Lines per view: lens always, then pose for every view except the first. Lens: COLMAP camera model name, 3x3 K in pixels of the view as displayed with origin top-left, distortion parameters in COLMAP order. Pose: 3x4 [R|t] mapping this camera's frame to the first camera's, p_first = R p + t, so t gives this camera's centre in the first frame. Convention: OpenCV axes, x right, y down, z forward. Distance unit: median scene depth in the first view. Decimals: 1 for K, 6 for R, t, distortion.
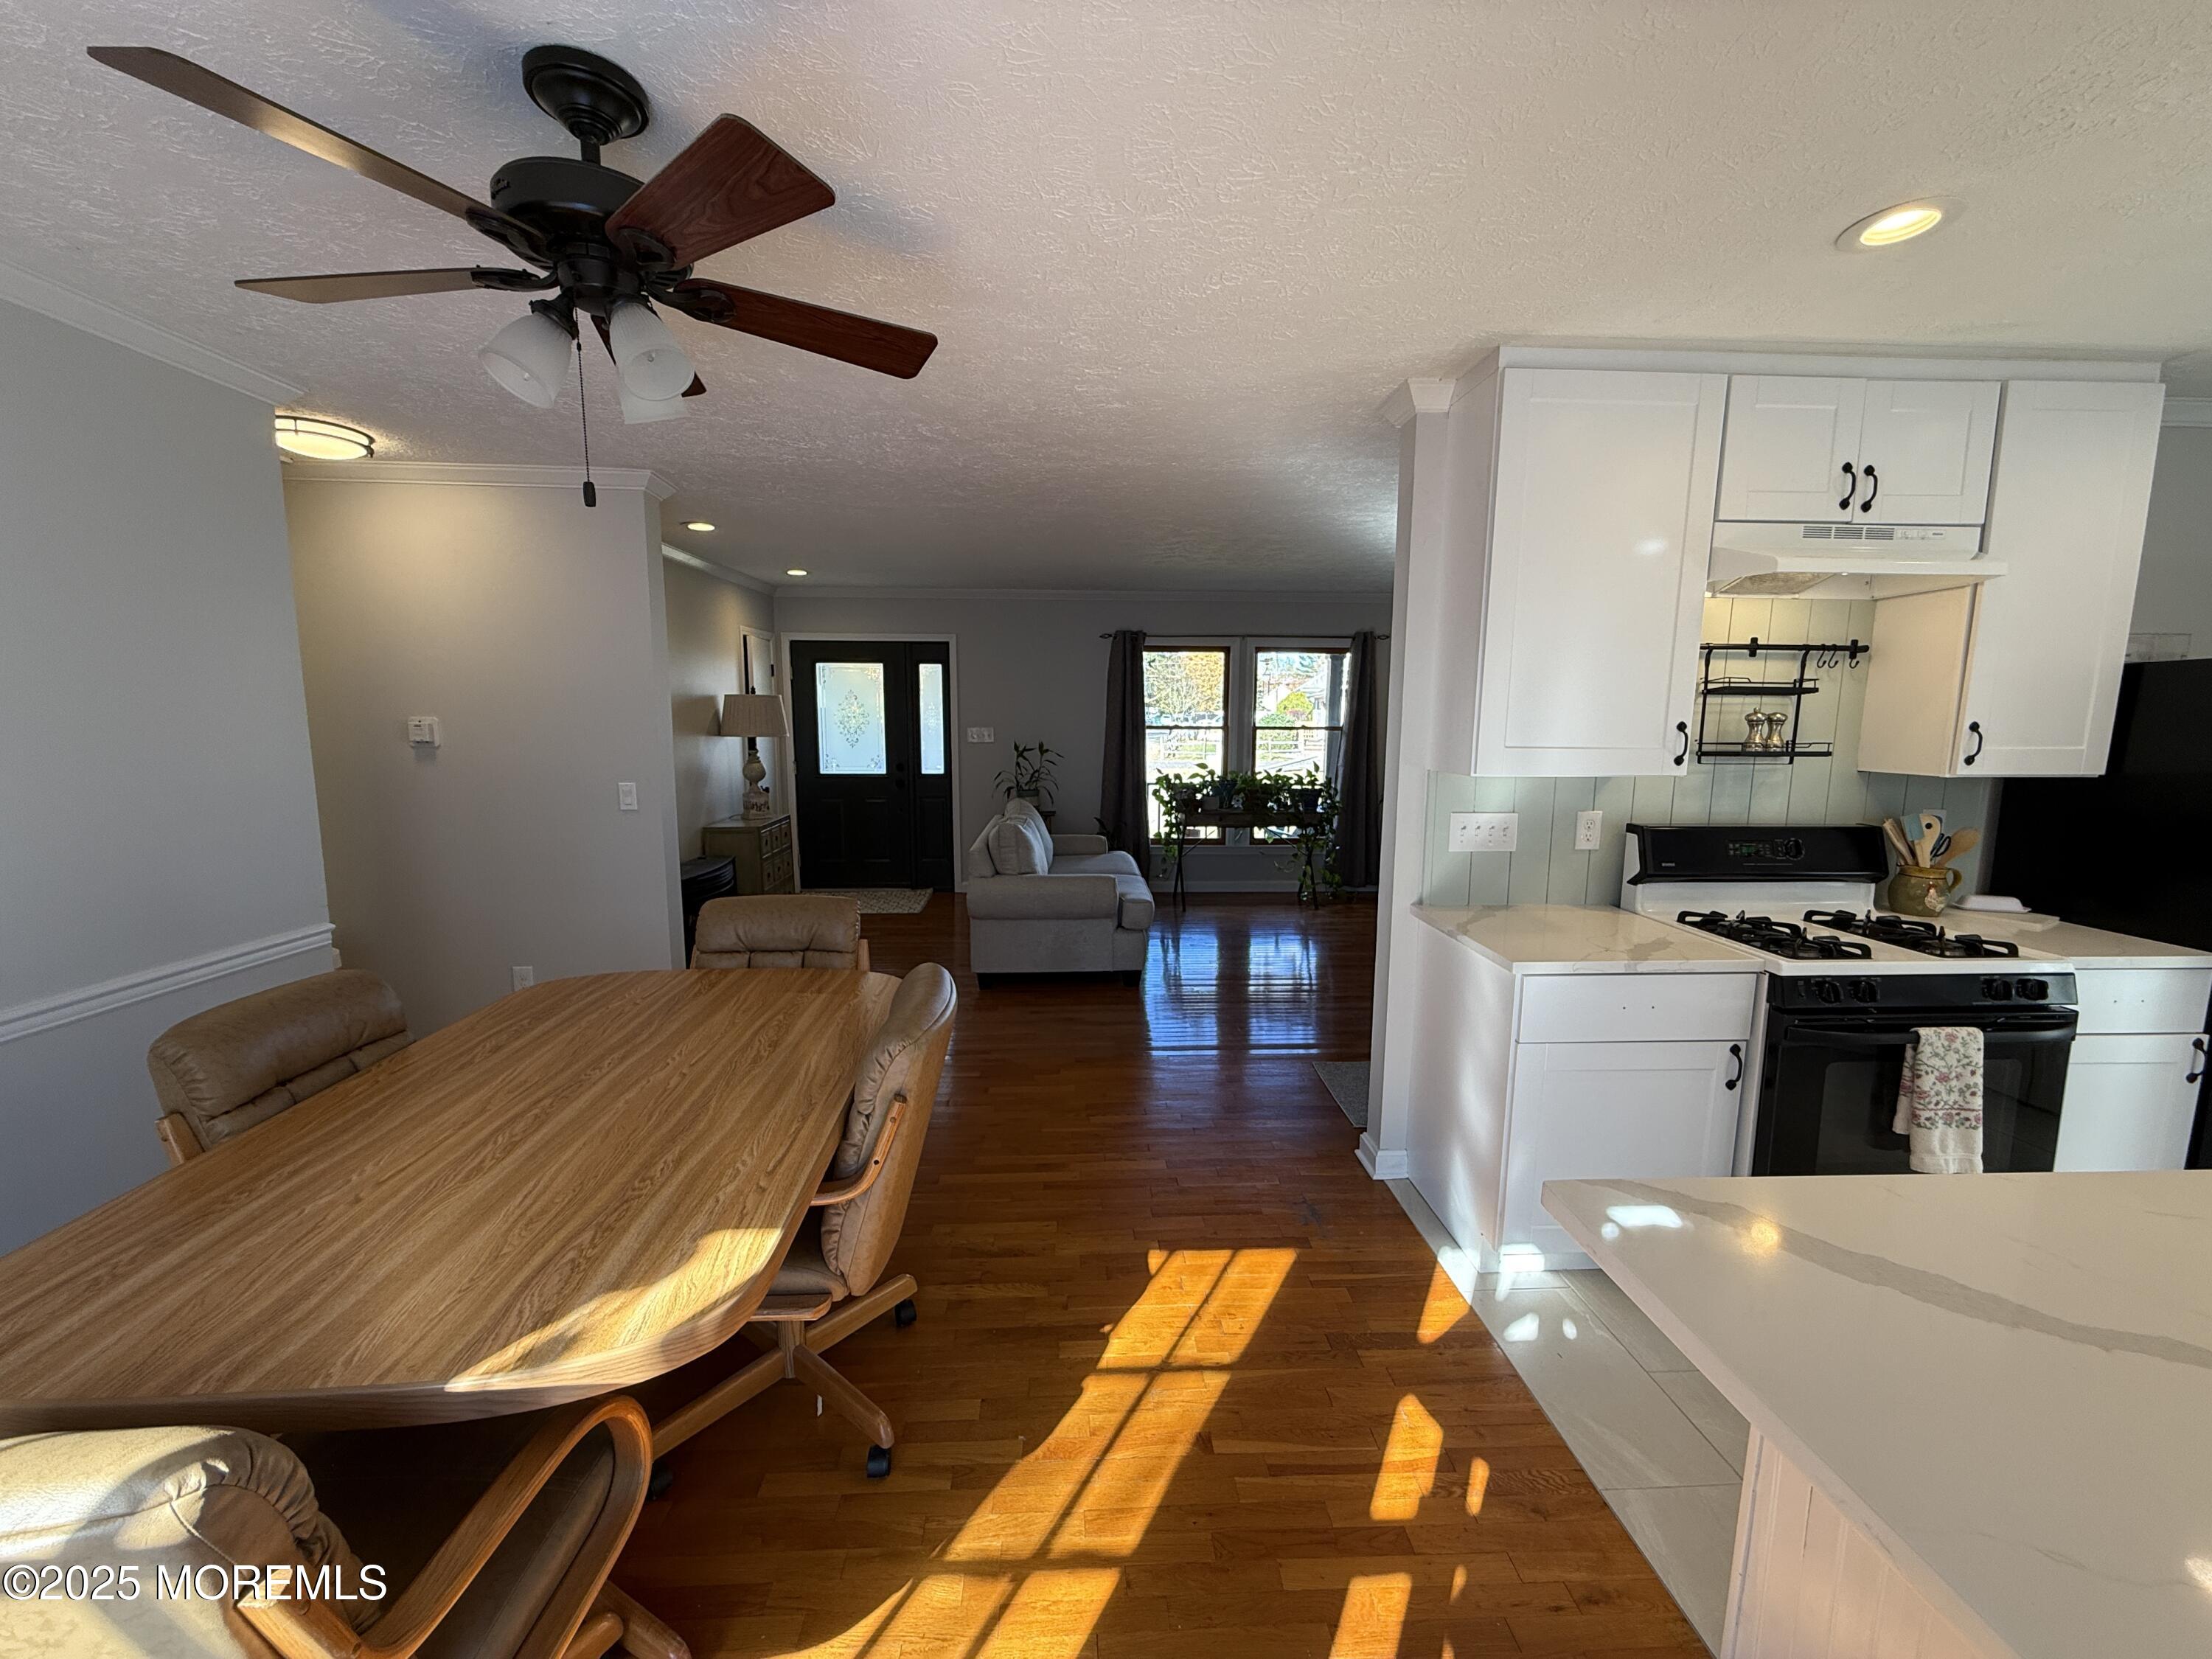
lens RADIAL K [[877.1, 0, 1110.3], [0, 877.1, 835.0], [0, 0, 1]] dist [0.000320, -0.000861]
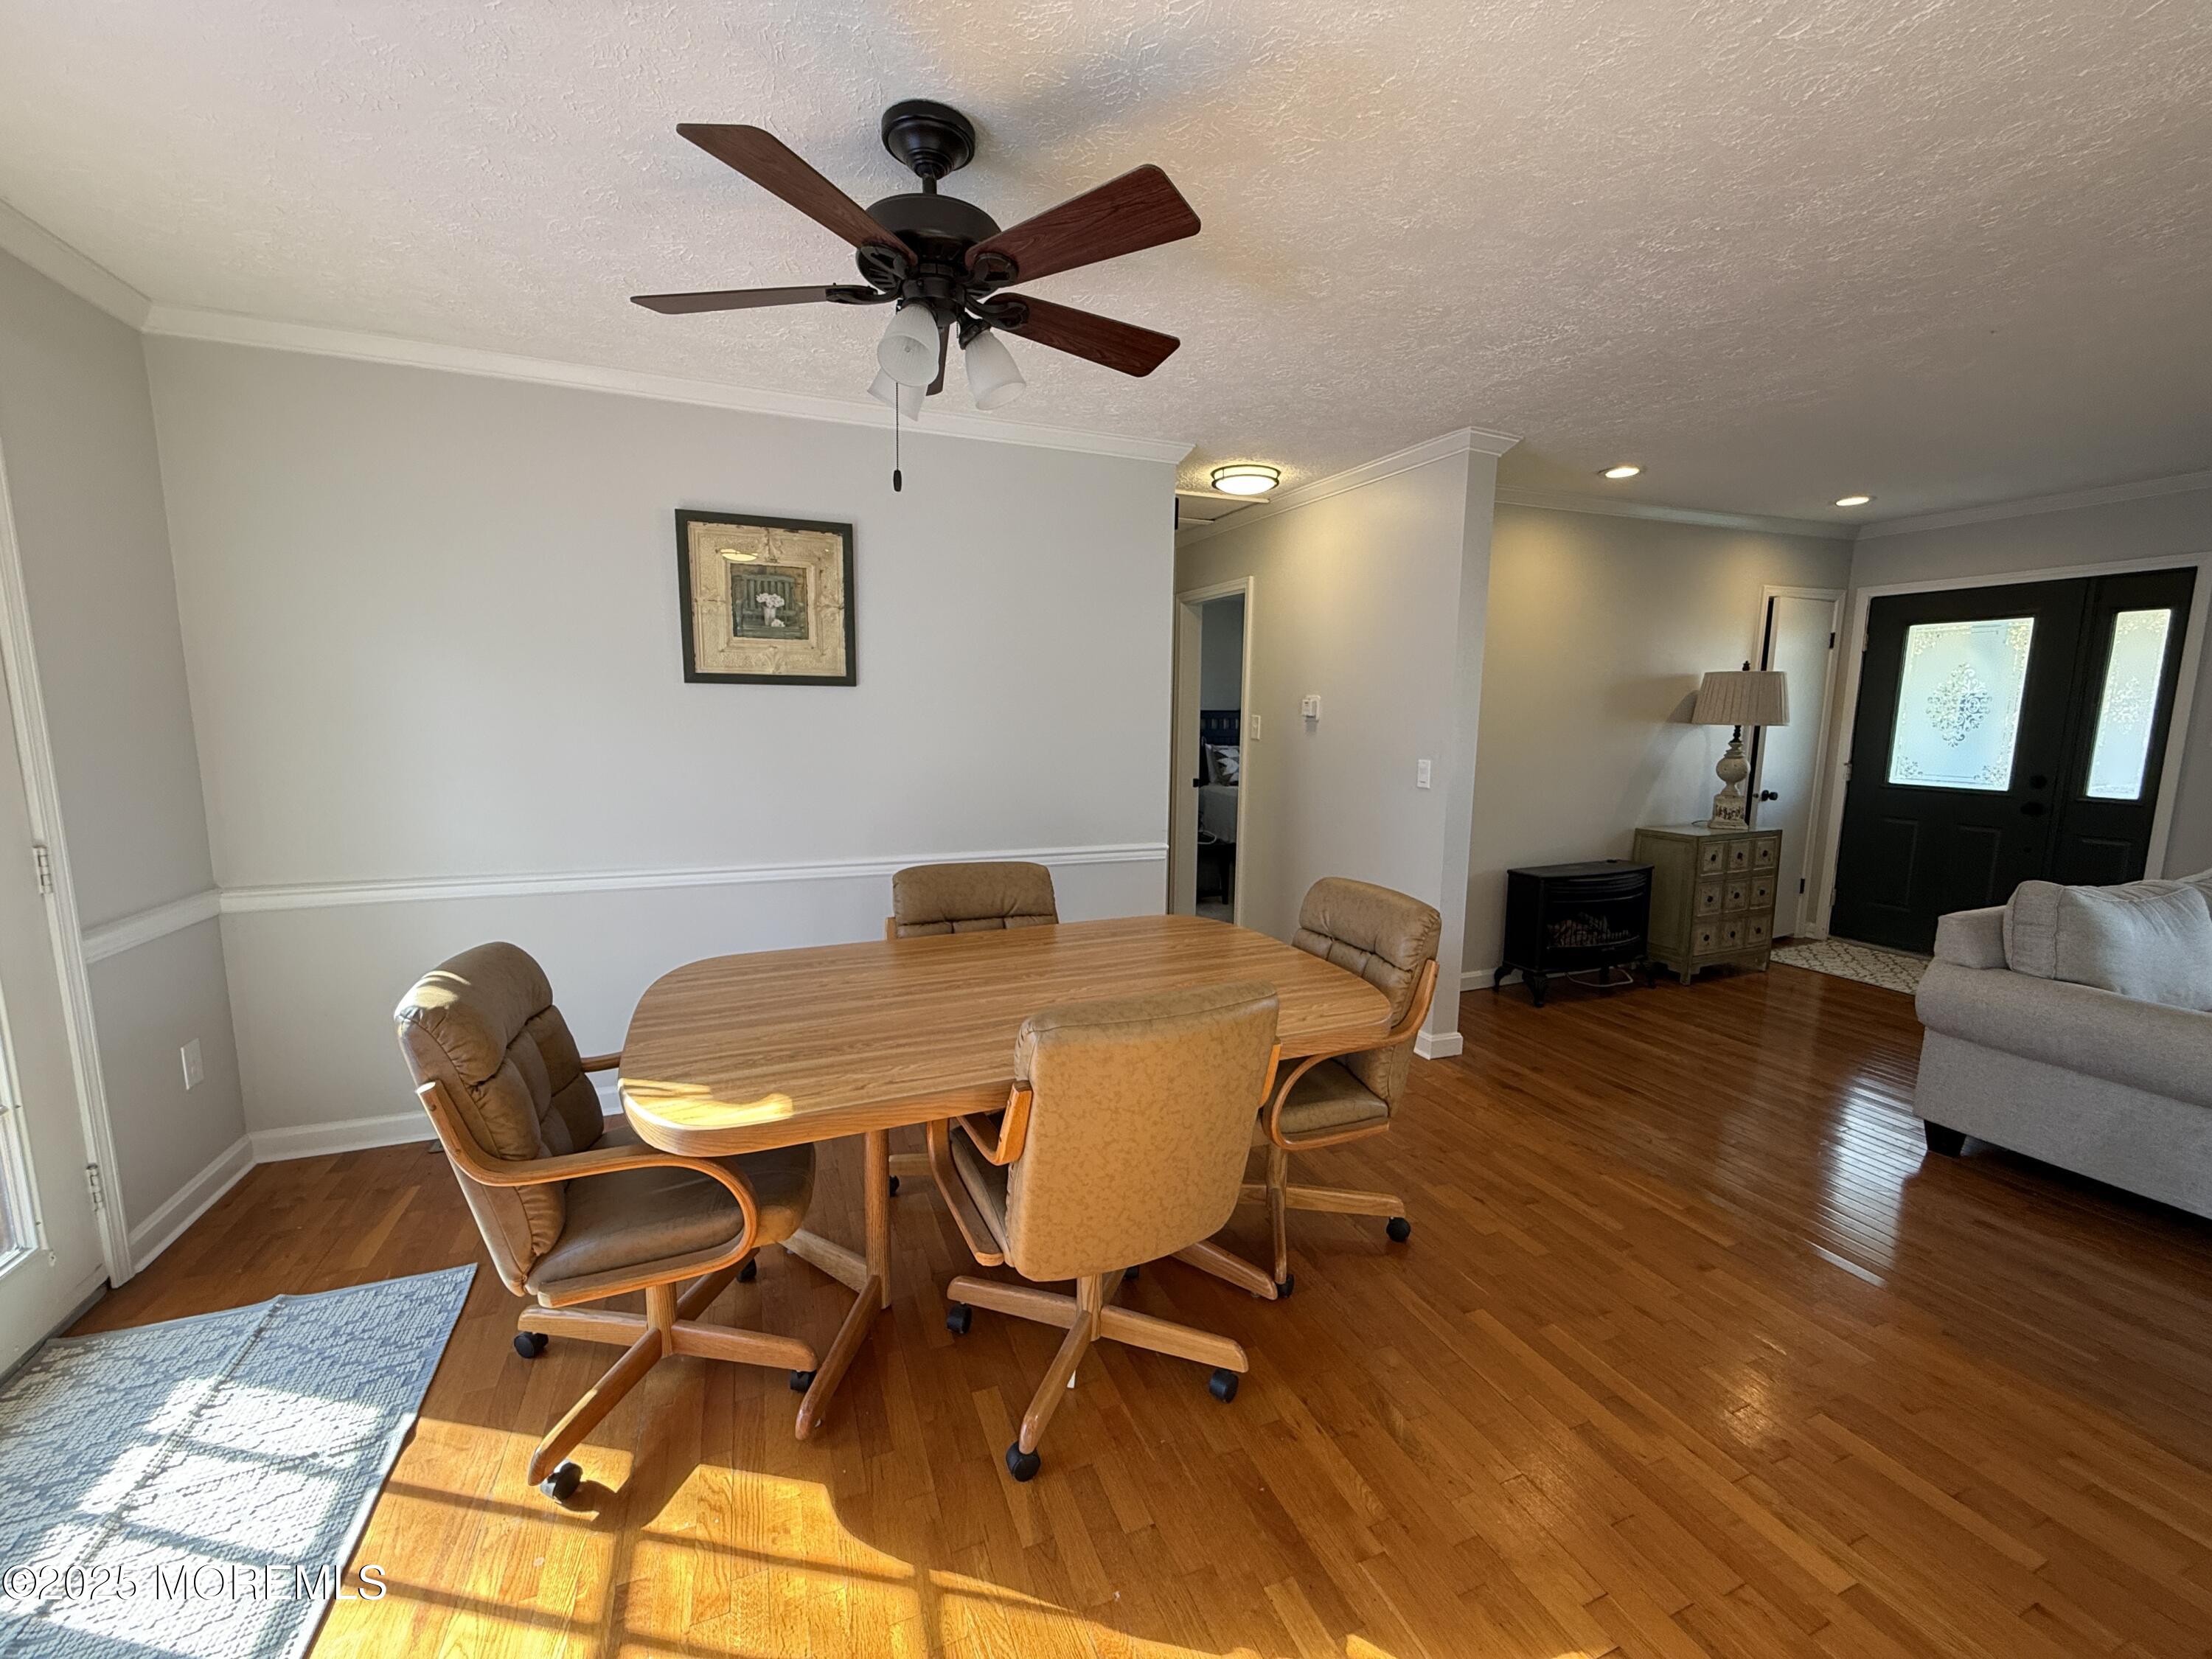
lens RADIAL K [[877.1, 0, 1101.2], [0, 877.1, 829.8], [0, 0, 1]] dist [0.000320, -0.000861]
pose [[0.322220, 0.128229, -0.937940, 0.360919], [-0.132793, 0.987110, 0.089331, -0.029960], [0.937305, 0.095768, 0.335095, 0.454622]]
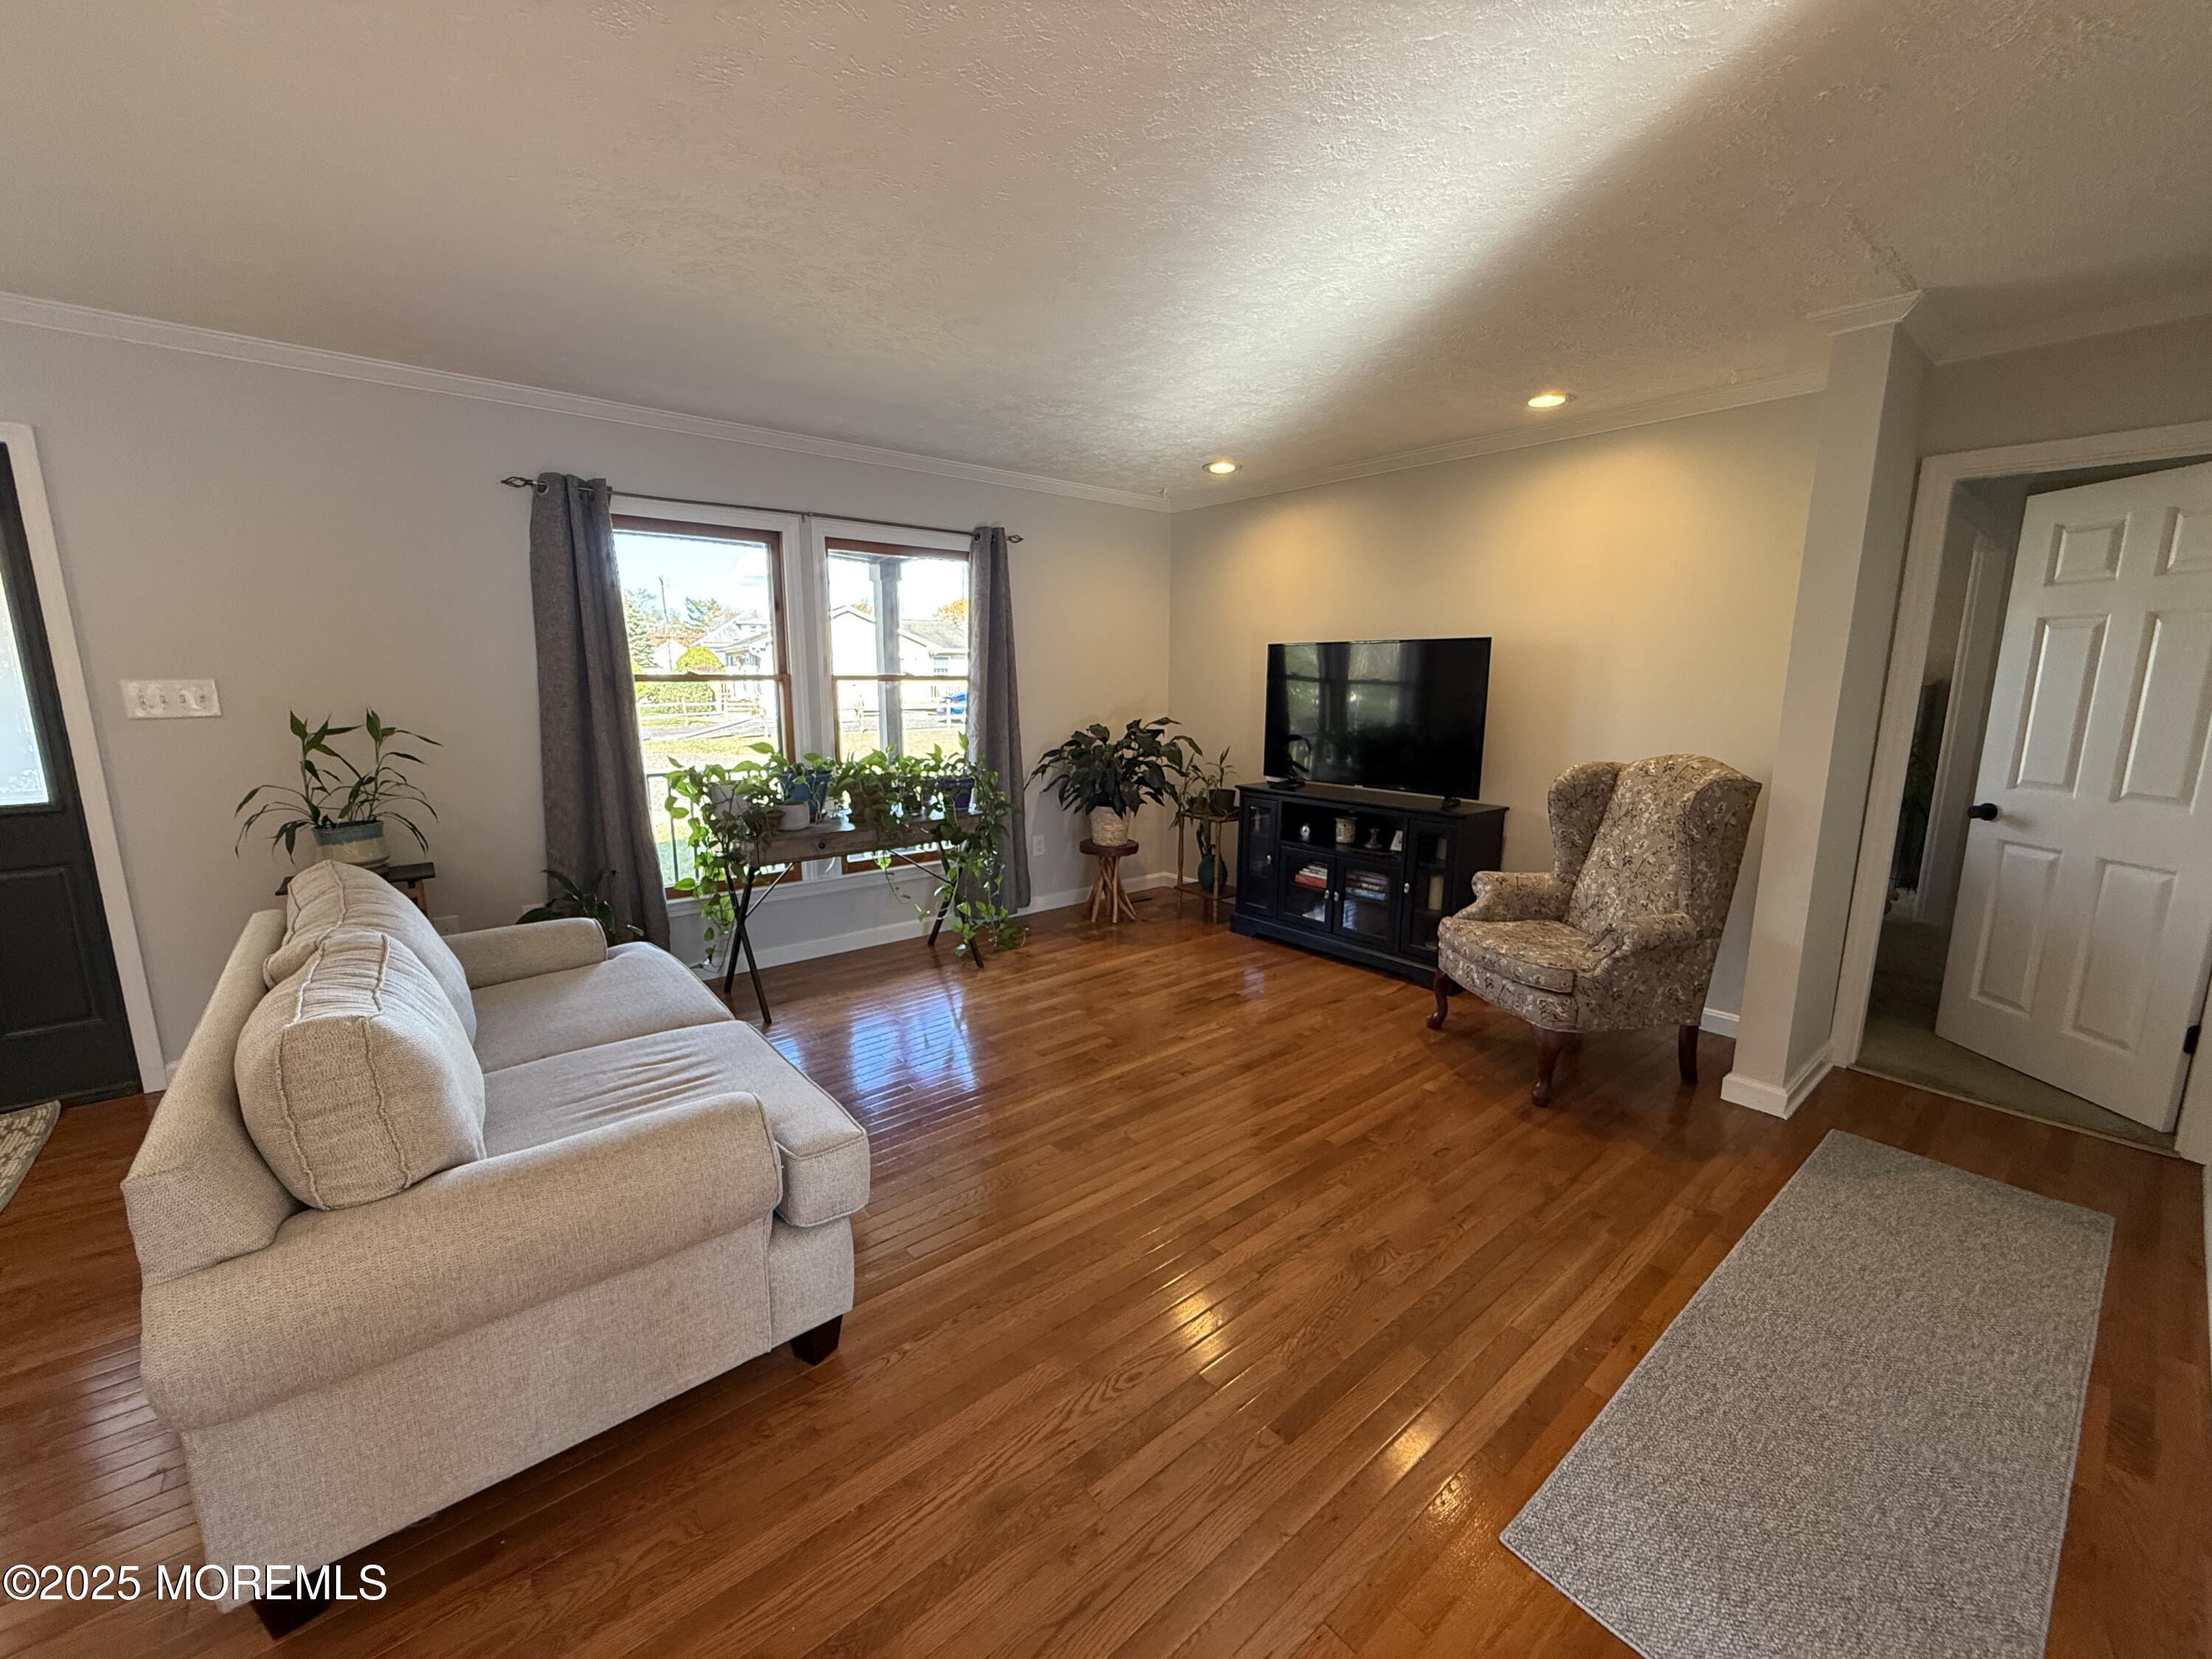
lens RADIAL K [[877.1, 0, 1111.9], [0, 877.1, 834.8], [0, 0, 1]] dist [0.000320, -0.000861]
pose [[0.794846, -0.111726, 0.596437, -0.139652], [0.084225, 0.993703, 0.073899, -0.123118], [-0.600938, -0.008503, 0.799251, 1.137221]]
